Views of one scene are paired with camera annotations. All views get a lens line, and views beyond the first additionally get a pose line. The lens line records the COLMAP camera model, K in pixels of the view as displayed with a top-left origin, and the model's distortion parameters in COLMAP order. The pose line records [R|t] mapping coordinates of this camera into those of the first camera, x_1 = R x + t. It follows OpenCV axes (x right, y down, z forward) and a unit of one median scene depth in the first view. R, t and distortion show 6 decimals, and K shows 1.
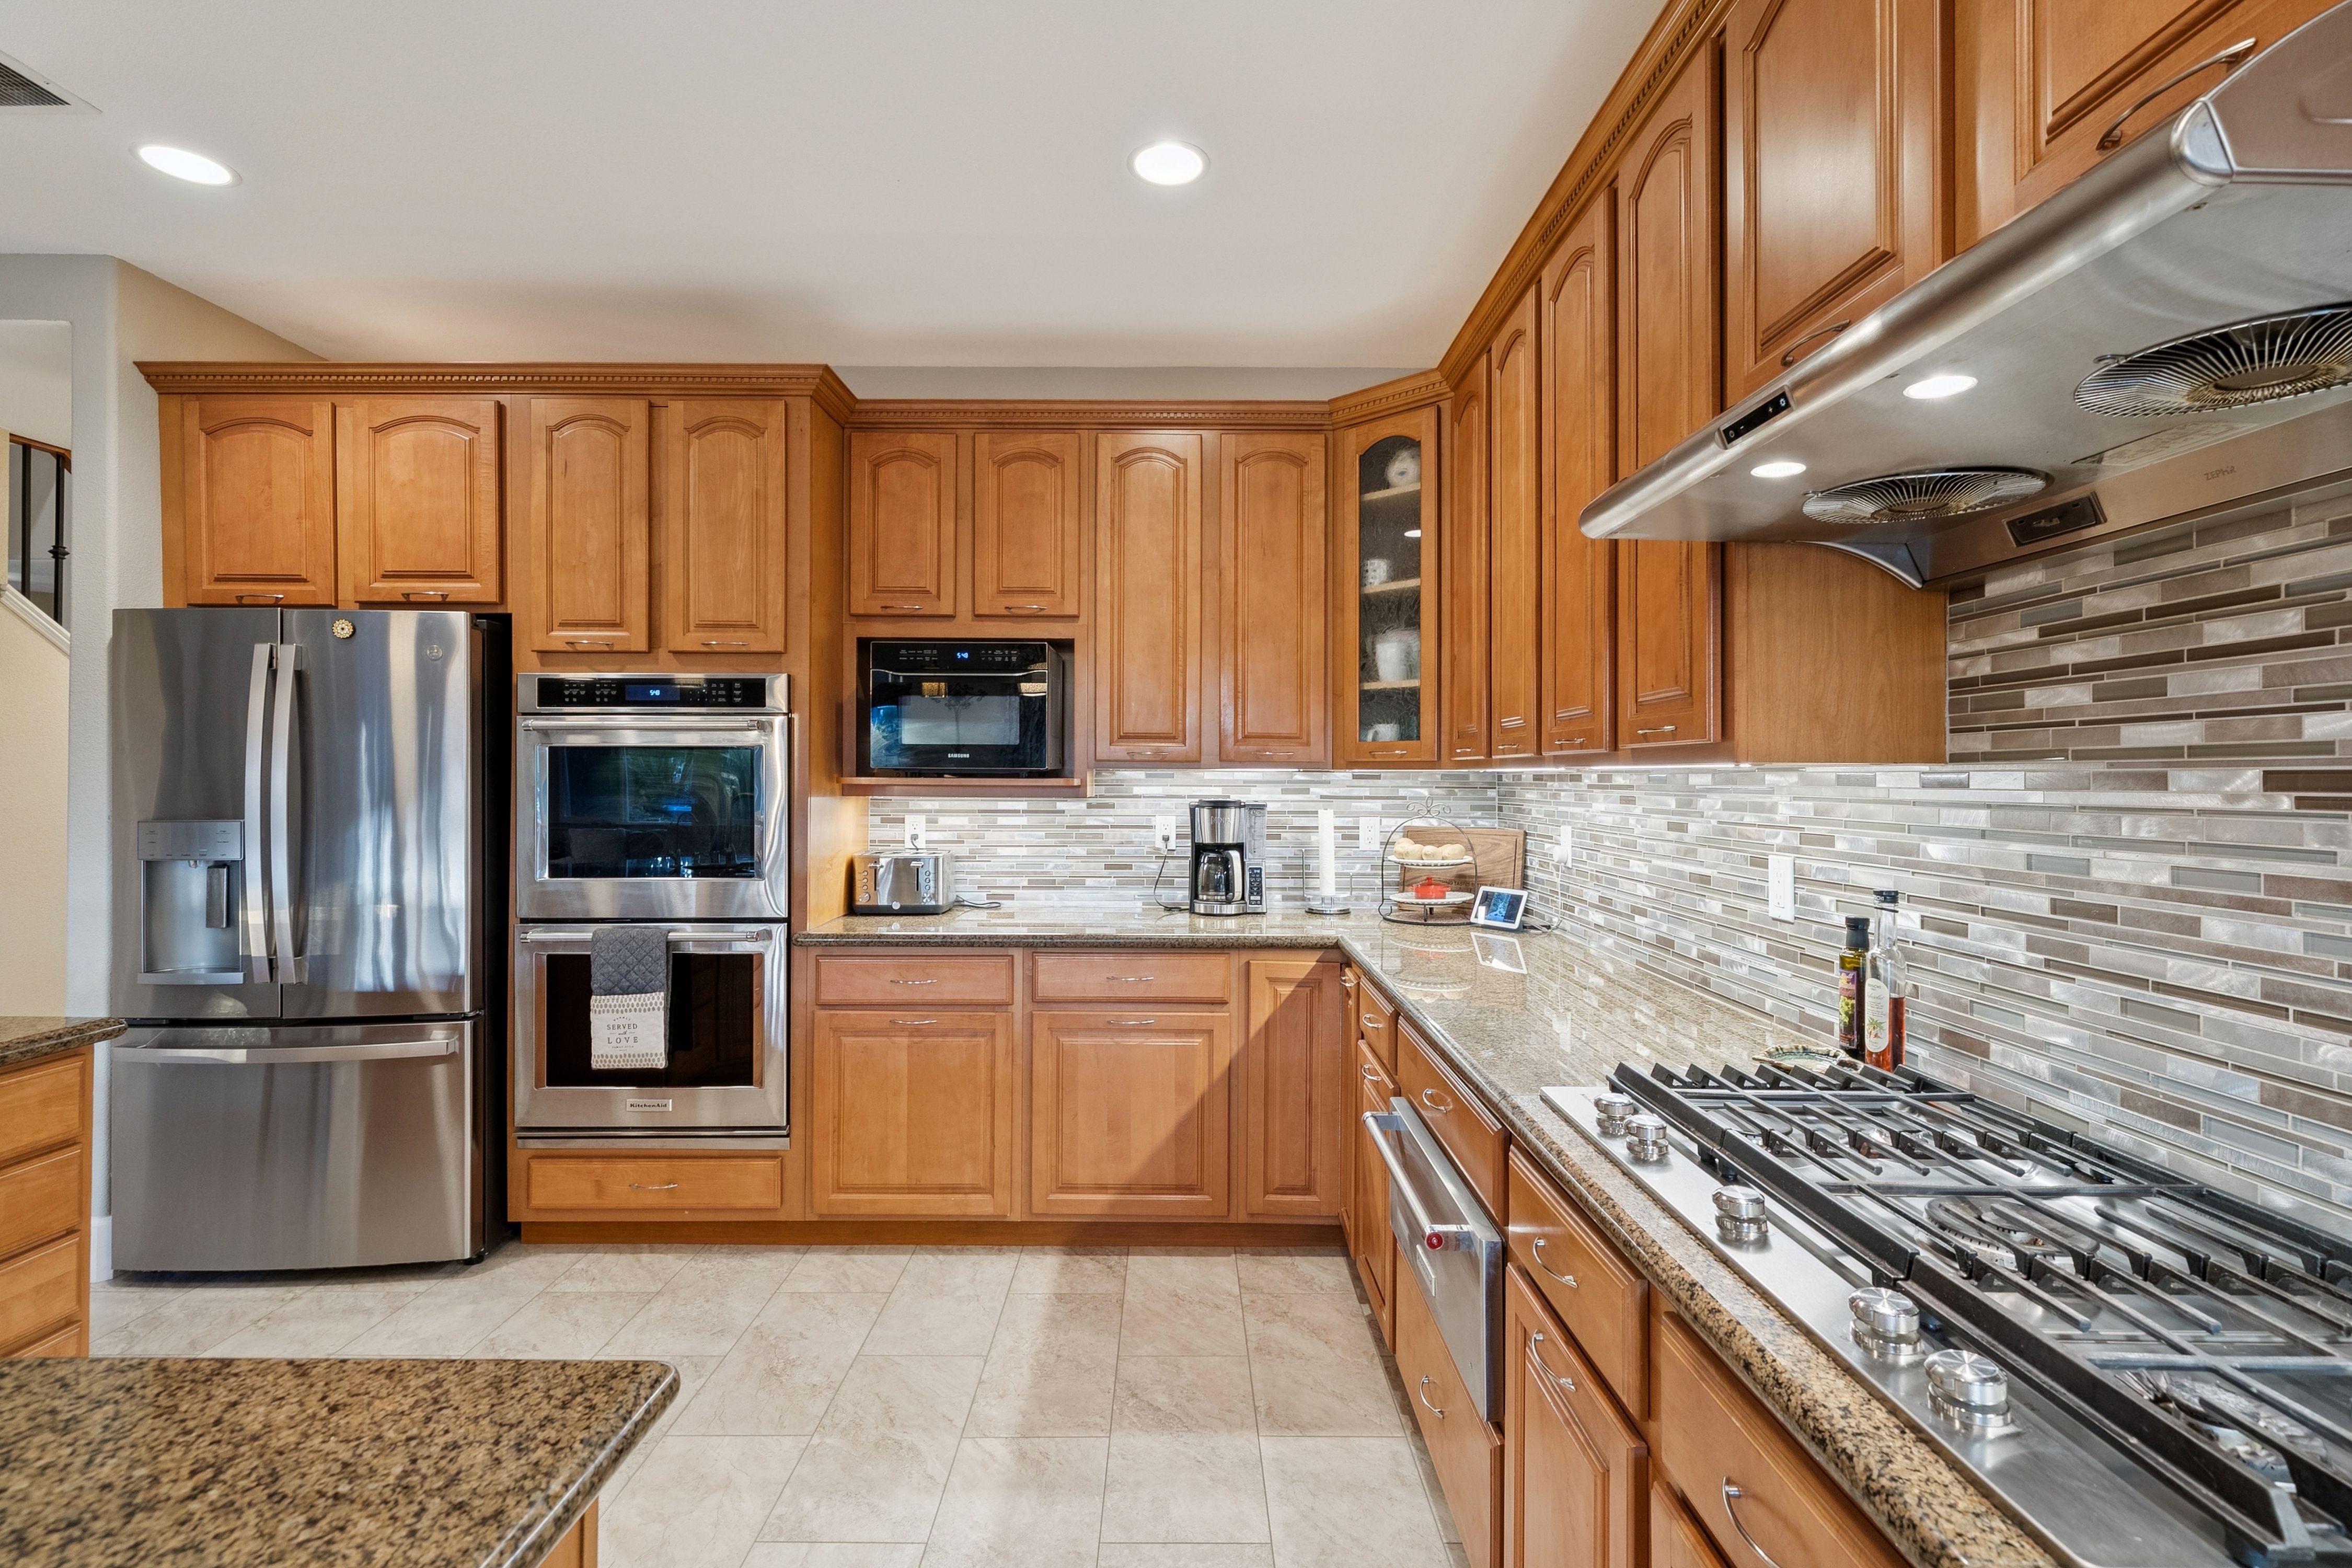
lens RADIAL K [[1075.1, 0, 1182.3], [0, 1075.1, 772.0], [0, 0, 1]] dist [-0.000010, 0.000174]
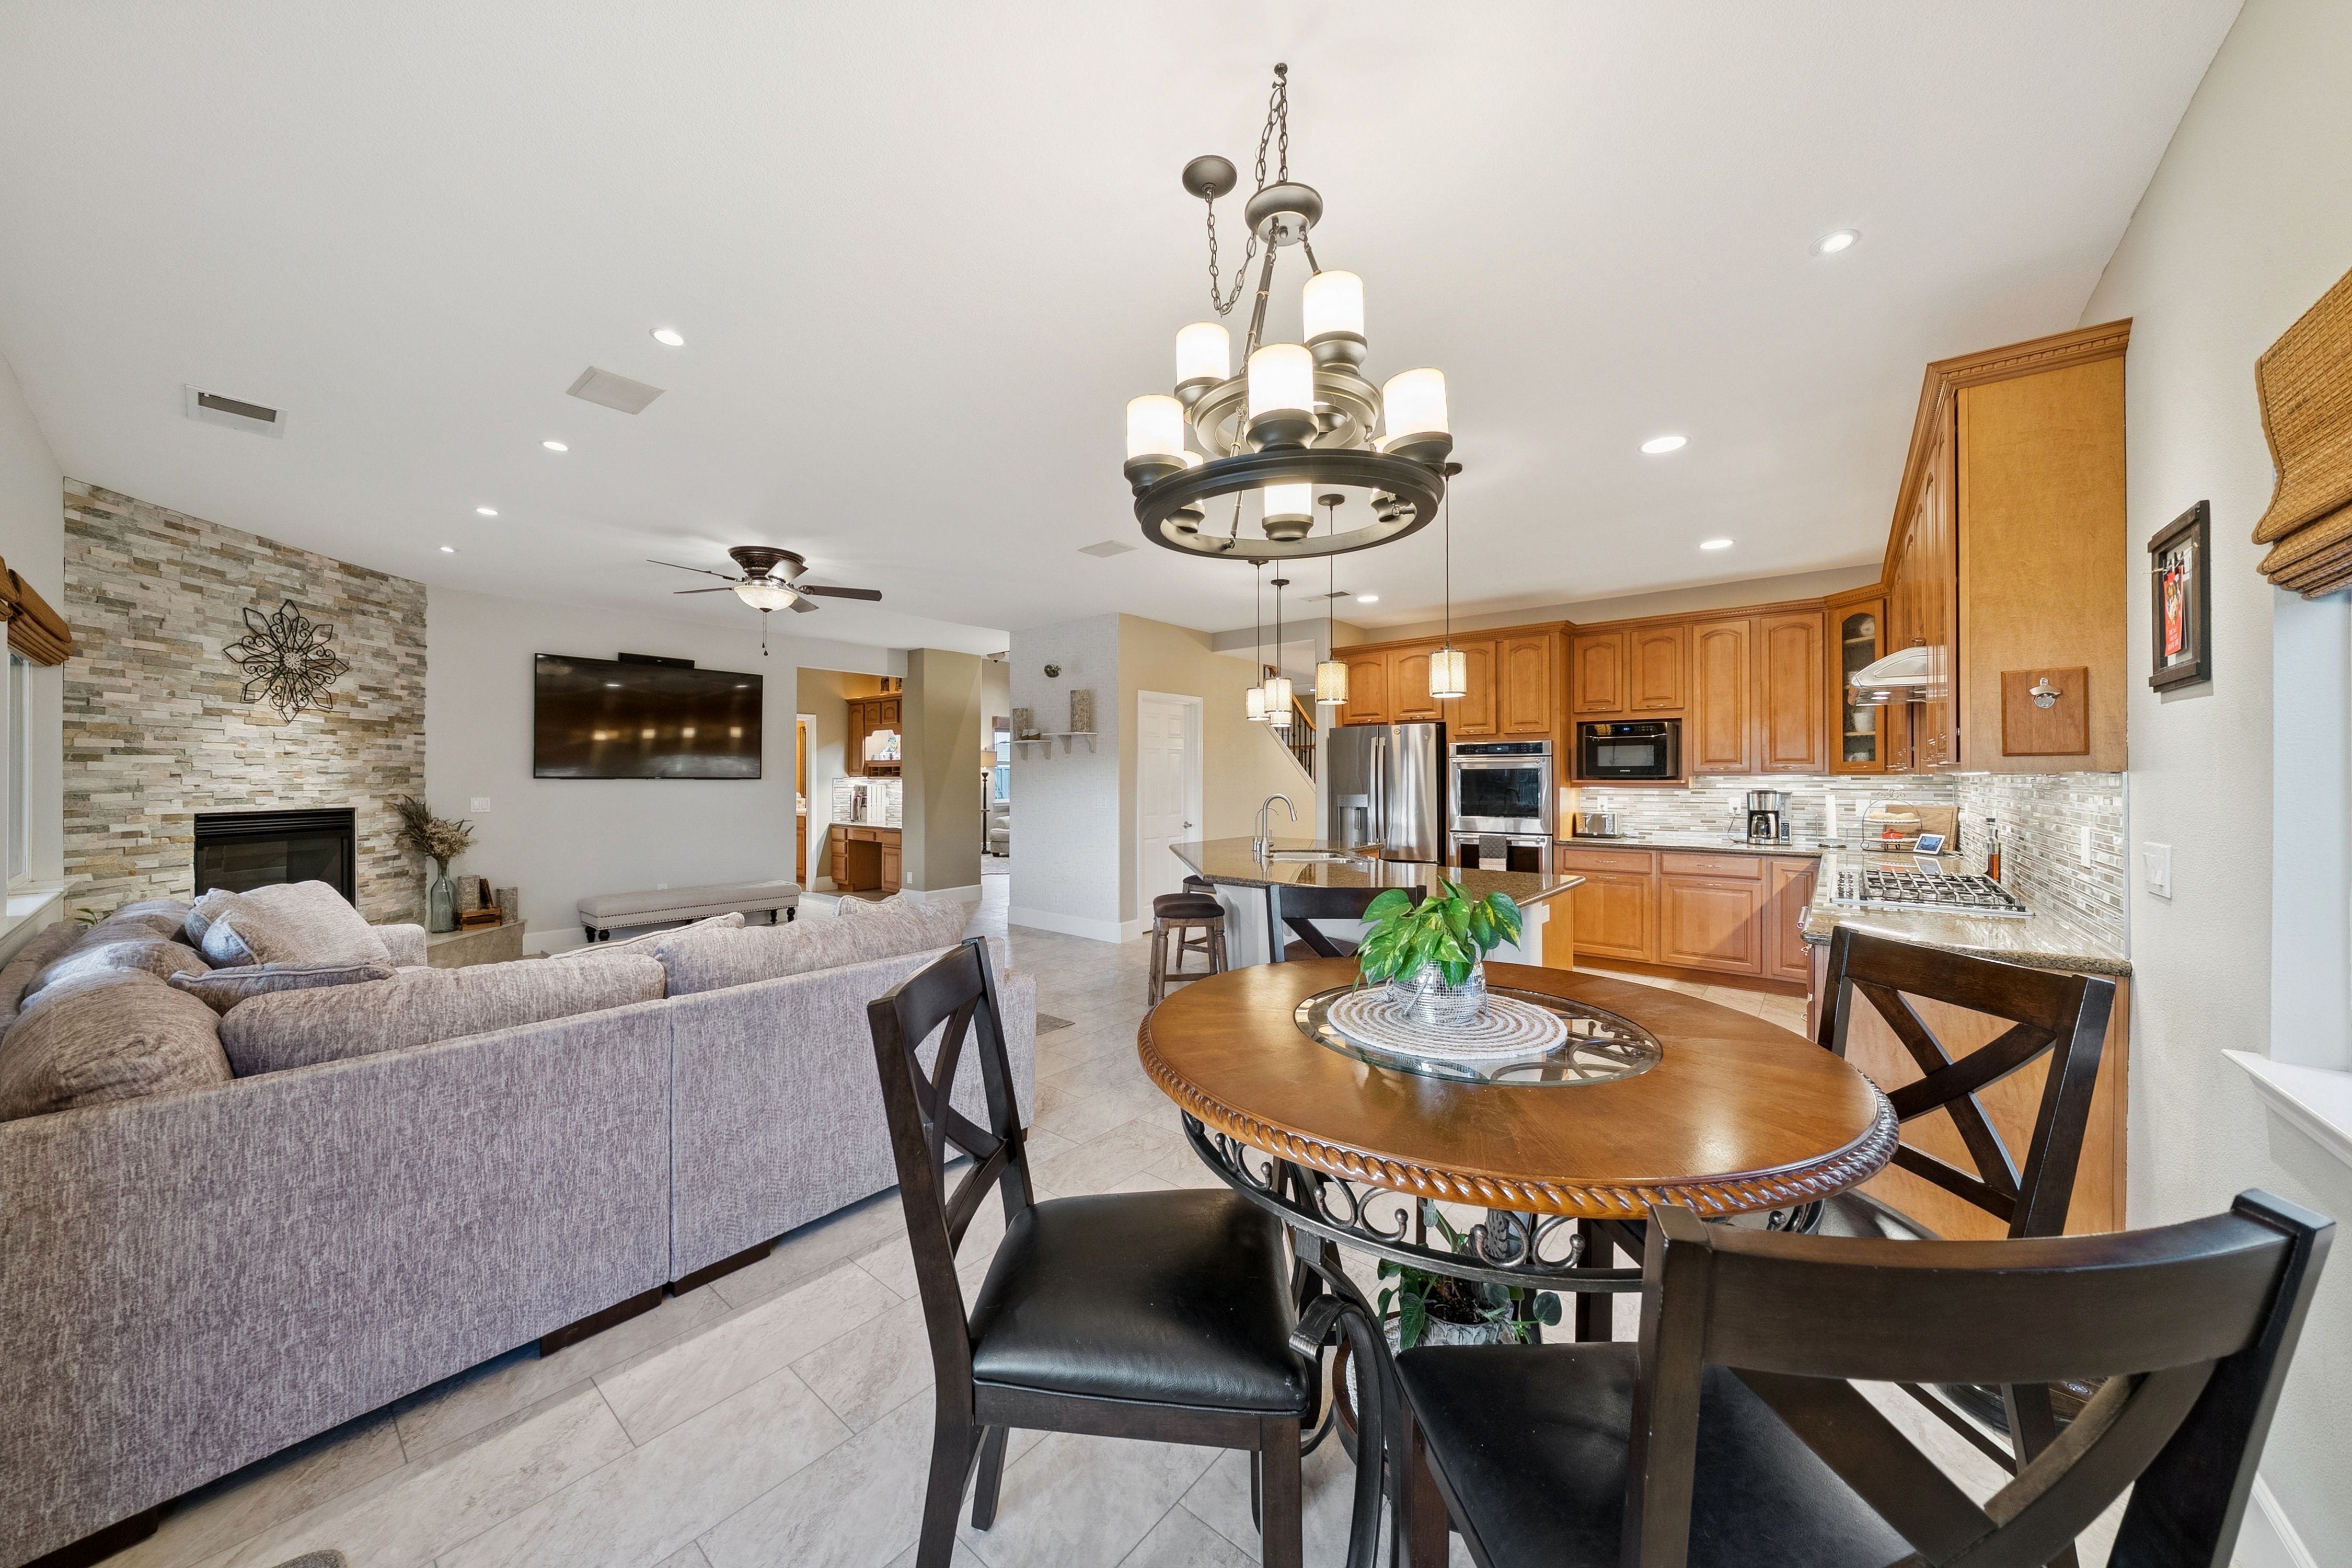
lens RADIAL K [[804.0, 0, 1173.8], [0, 804.0, 775.9], [0, 0, 1]] dist [-0.007834, 0.000211]
pose [[0.766472, -0.006606, -0.642243, 0.176110], [0.007990, 0.999968, -0.000750, -0.010703], [0.642228, -0.004557, 0.766500, -1.057619]]
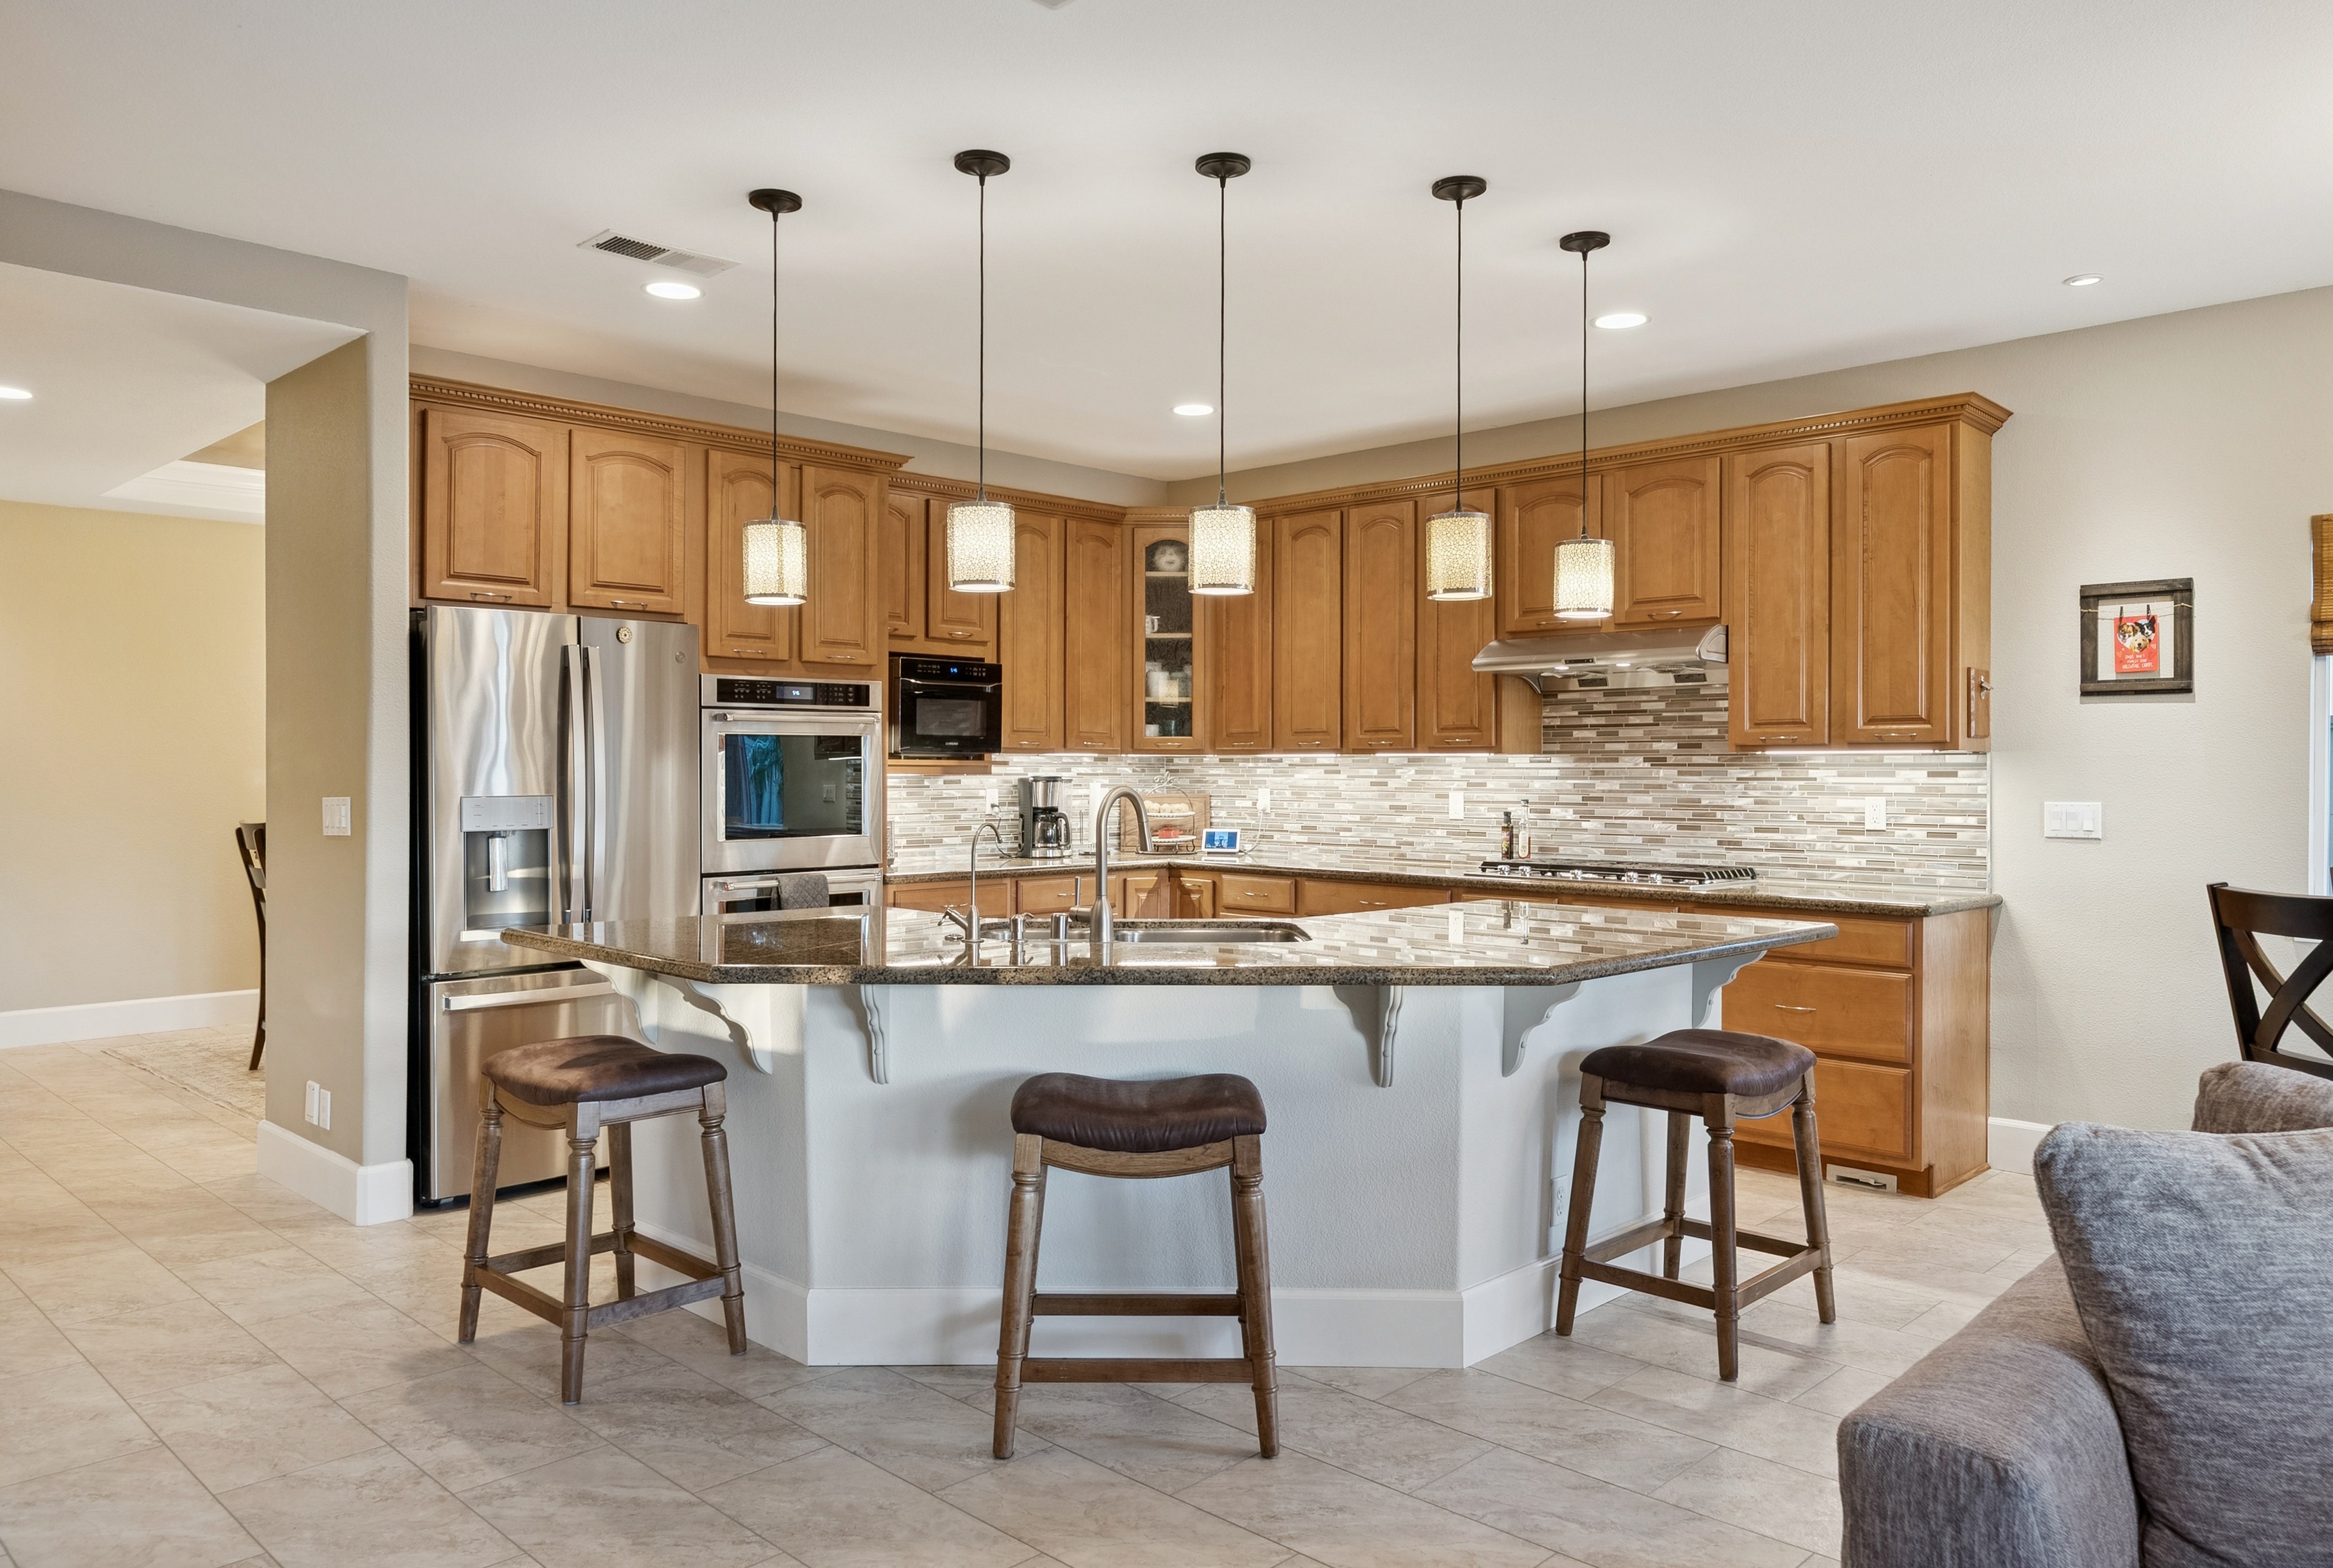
lens RADIAL K [[1606.2, 0, 1147.5], [0, 1606.2, 779.5], [0, 0, 1]] dist [0.002561, 0.000387]
pose [[0.705745, -0.008121, 0.708419, -1.533555], [-0.002469, 0.999900, 0.013922, 0.001262], [-0.708461, -0.011575, 0.705655, -0.640129]]
